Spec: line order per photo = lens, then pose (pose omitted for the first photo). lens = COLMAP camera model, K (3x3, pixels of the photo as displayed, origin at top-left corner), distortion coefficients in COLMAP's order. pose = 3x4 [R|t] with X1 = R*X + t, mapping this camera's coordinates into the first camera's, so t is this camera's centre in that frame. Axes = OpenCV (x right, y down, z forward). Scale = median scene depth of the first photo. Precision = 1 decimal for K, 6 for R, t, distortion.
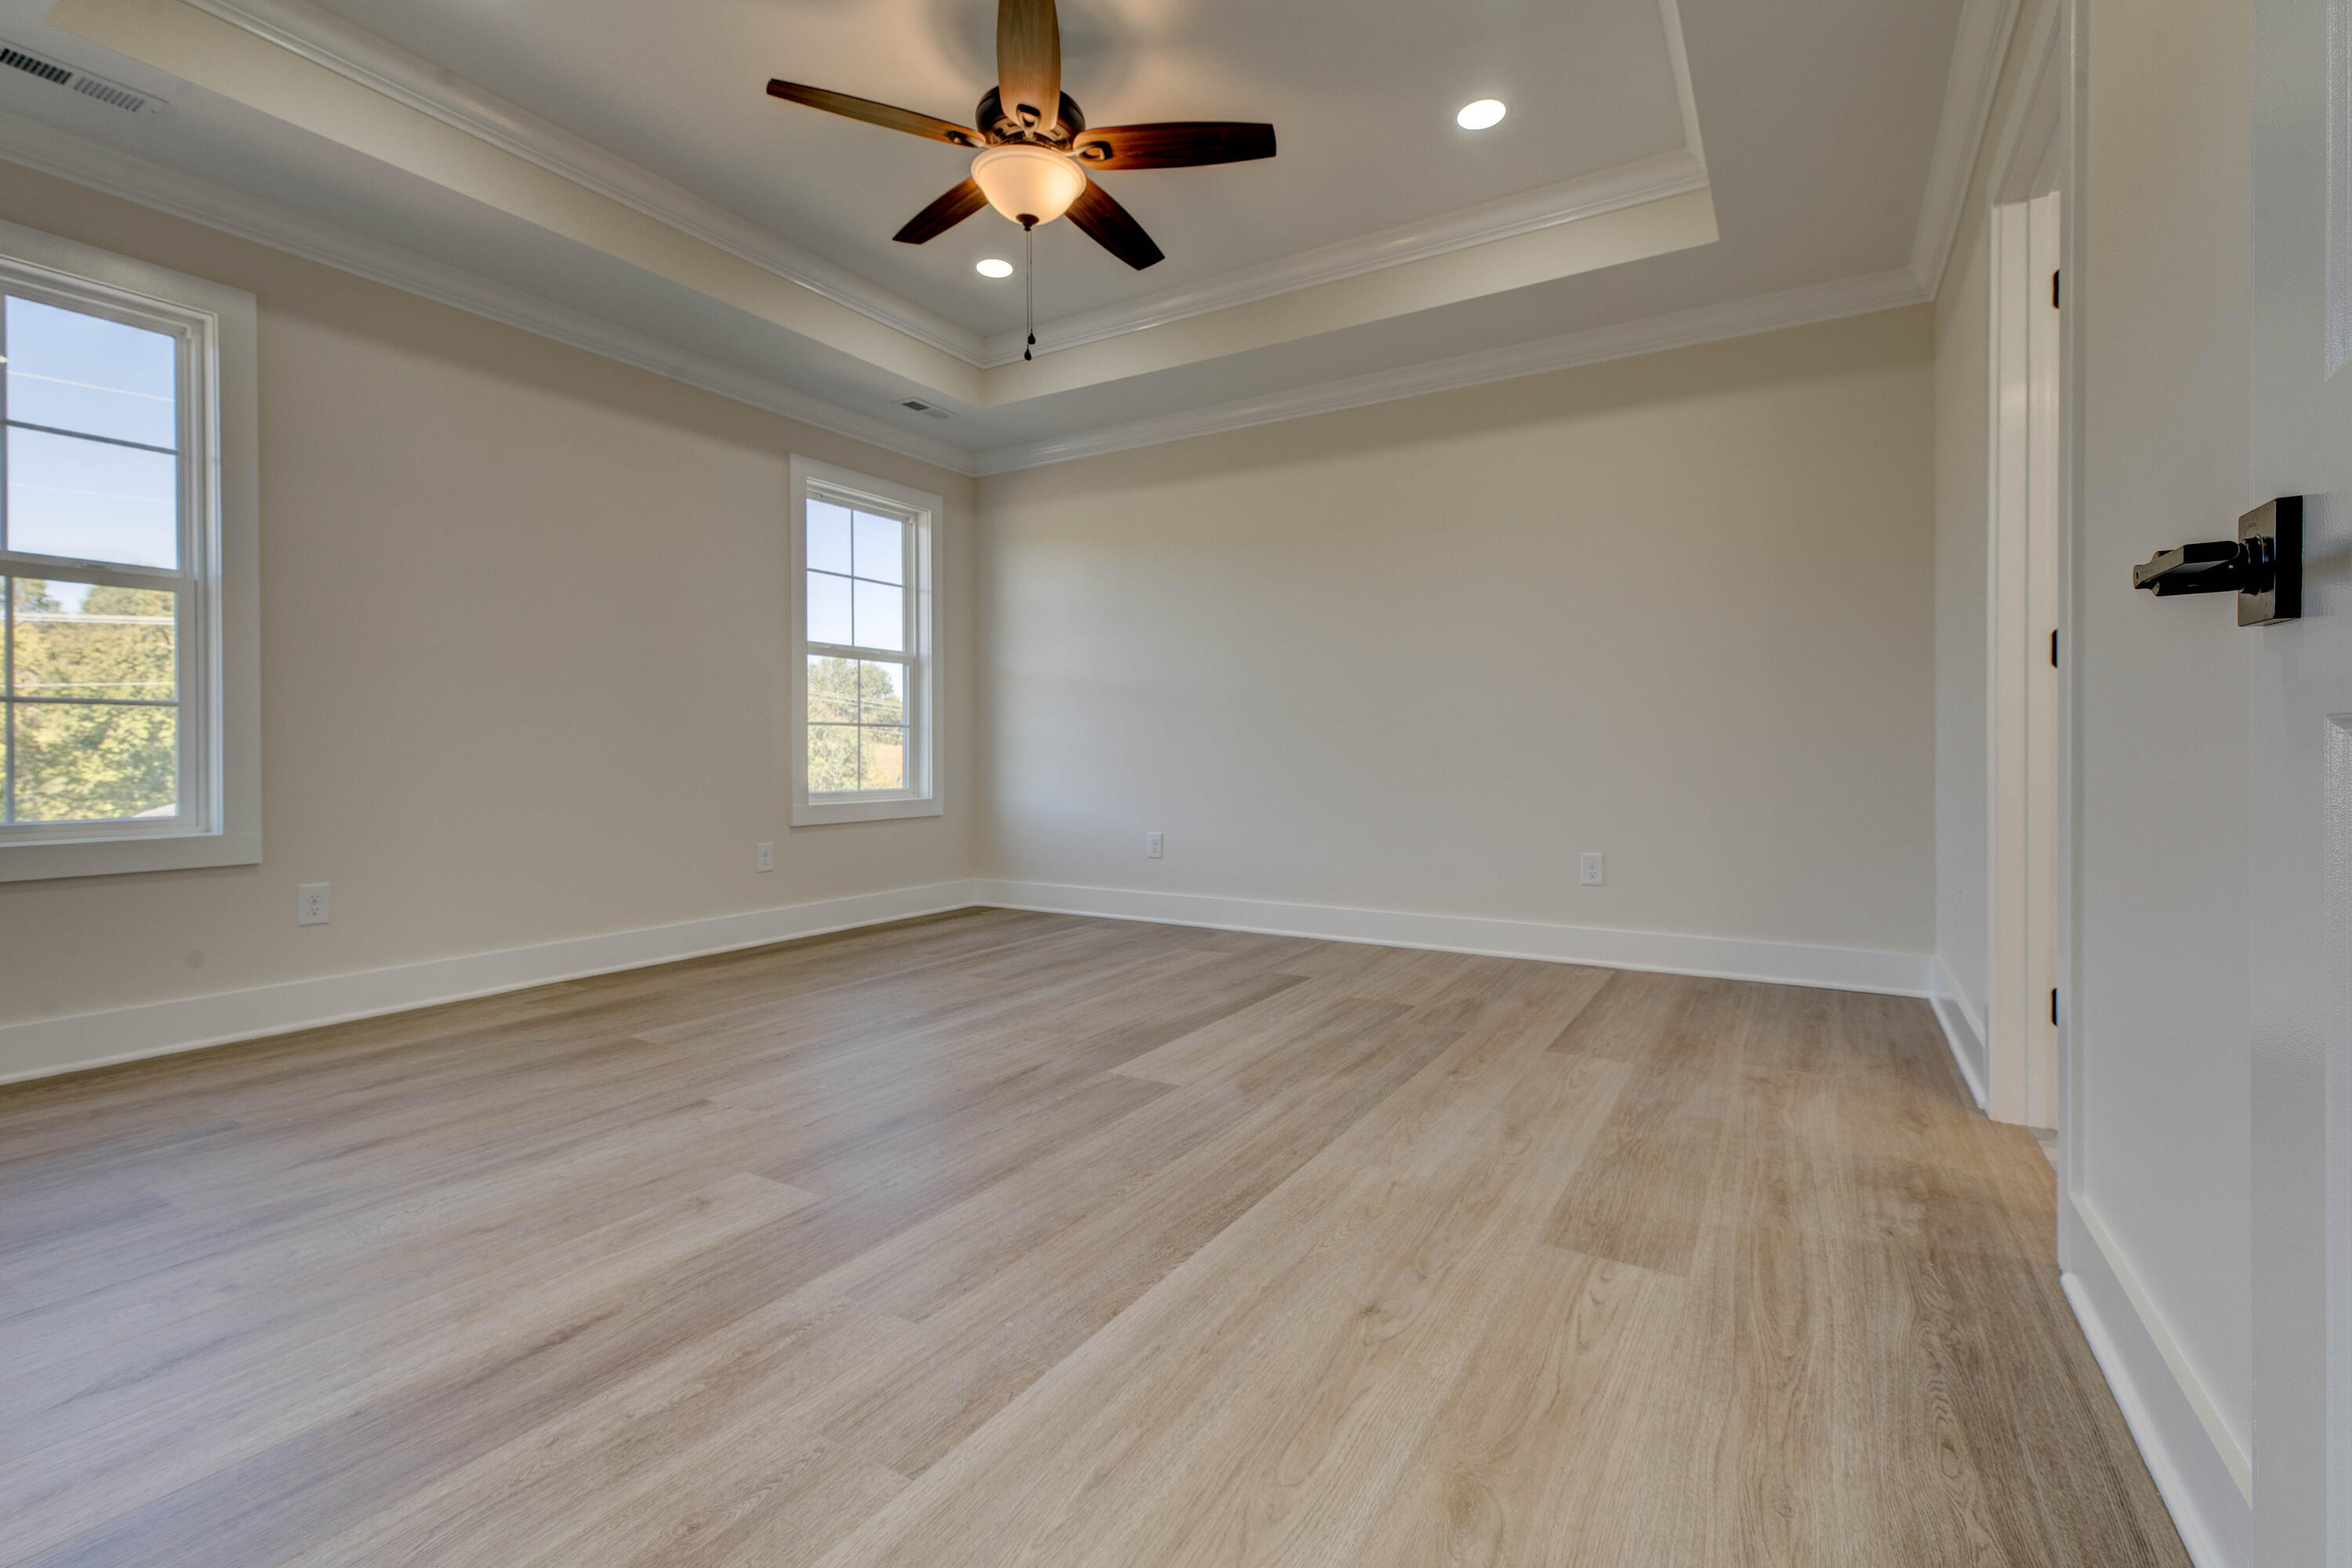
lens RADIAL K [[1072.3, 0, 1171.0], [0, 1072.3, 776.3], [0, 0, 1]] dist [-0.001427, -0.000198]
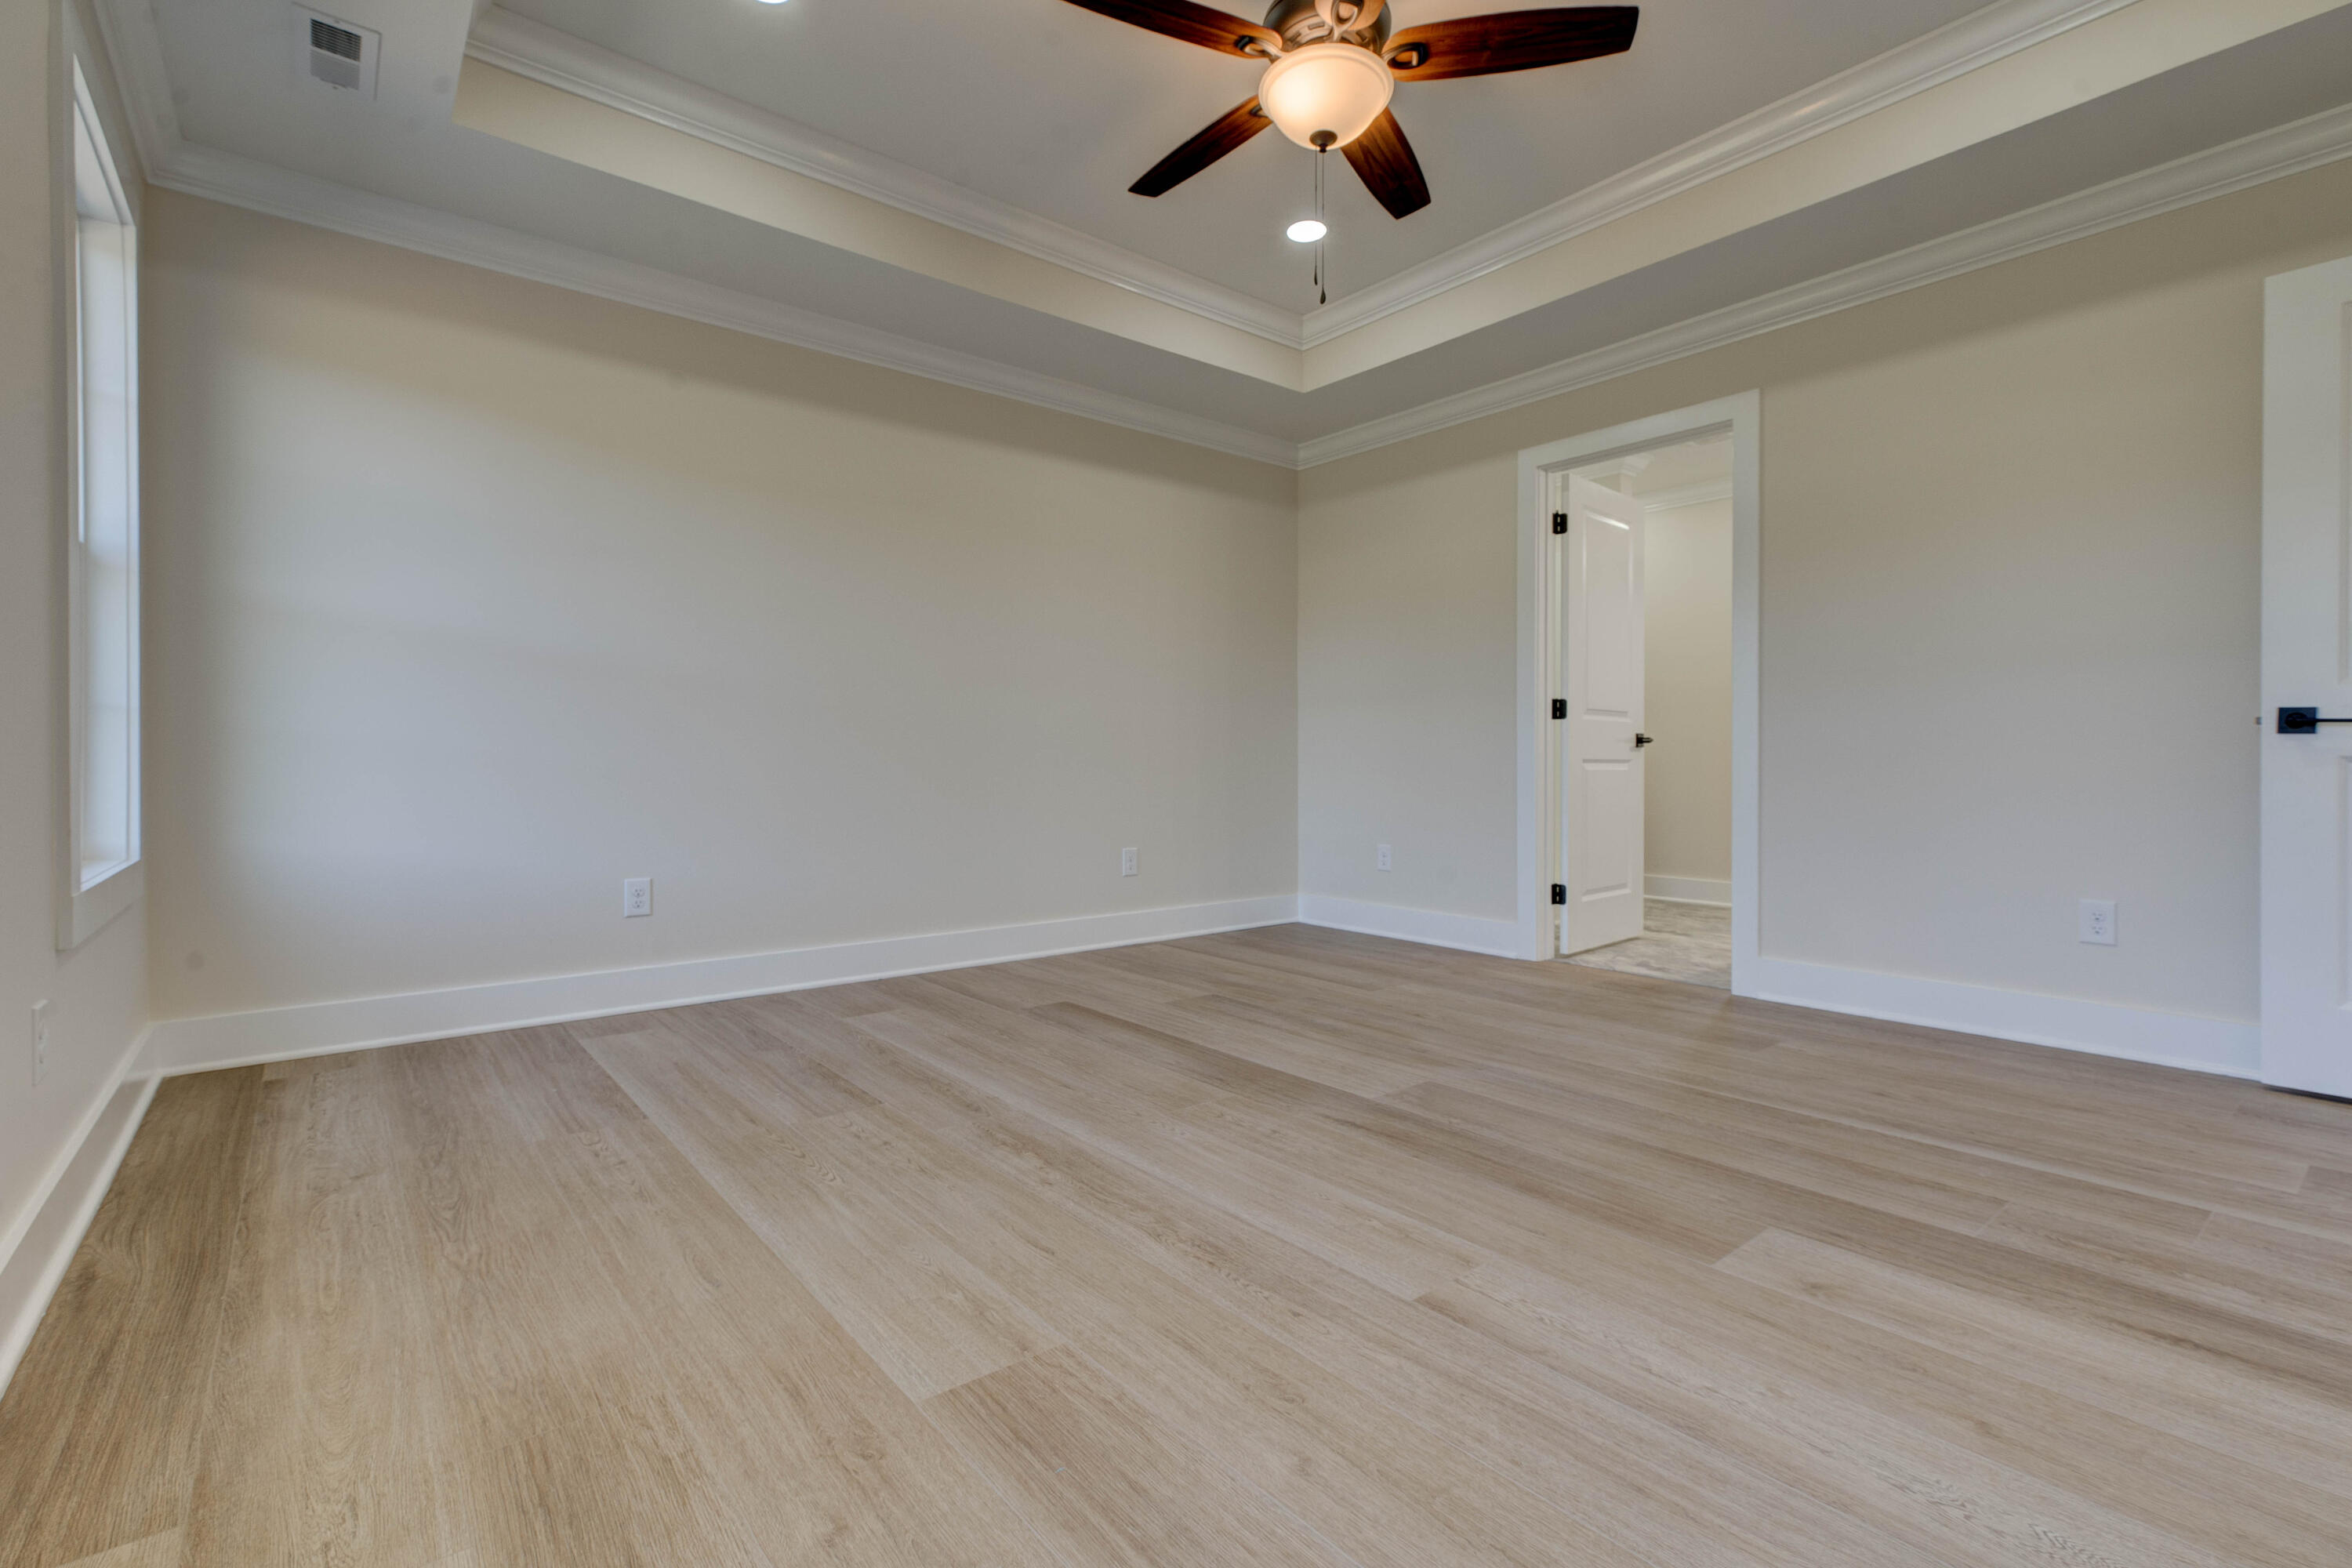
lens RADIAL K [[1072.3, 0, 1171.0], [0, 1072.3, 776.3], [0, 0, 1]] dist [-0.001427, -0.000198]
pose [[0.331484, -0.012373, 0.943380, -1.121165], [0.022081, 0.999742, 0.005354, -0.014829], [-0.943203, 0.019056, 0.331671, 0.959336]]
